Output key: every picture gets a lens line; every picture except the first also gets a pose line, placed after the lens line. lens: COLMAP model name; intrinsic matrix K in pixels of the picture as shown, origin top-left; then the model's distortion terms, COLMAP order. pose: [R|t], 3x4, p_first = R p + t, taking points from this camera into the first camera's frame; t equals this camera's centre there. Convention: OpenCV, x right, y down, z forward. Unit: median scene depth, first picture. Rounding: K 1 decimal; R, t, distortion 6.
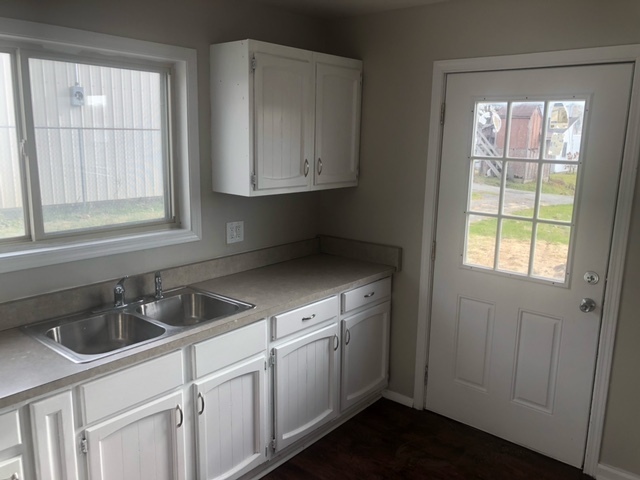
lens RADIAL K [[519.5, 0, 323.5], [0, 519.5, 236.2], [0, 0, 1]] dist [0.050845, -0.058002]
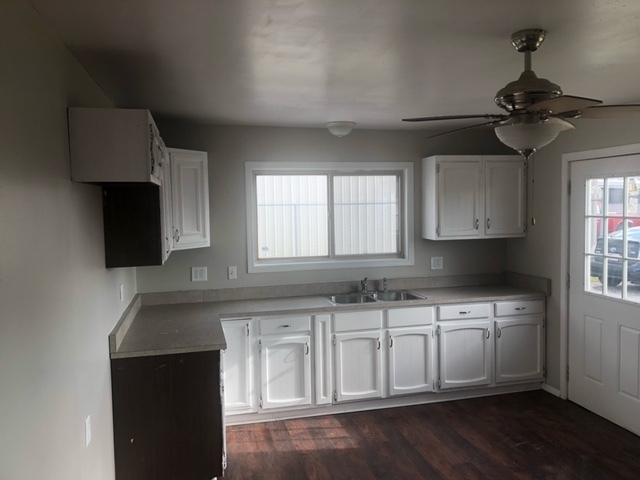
lens RADIAL K [[519.5, 0, 323.5], [0, 519.5, 236.2], [0, 0, 1]] dist [0.050845, -0.058002]
pose [[0.804983, 0.004879, -0.593278, 0.566574], [-0.080040, 0.991718, -0.100446, 0.111922], [0.587874, 0.128343, 0.798707, -0.603980]]
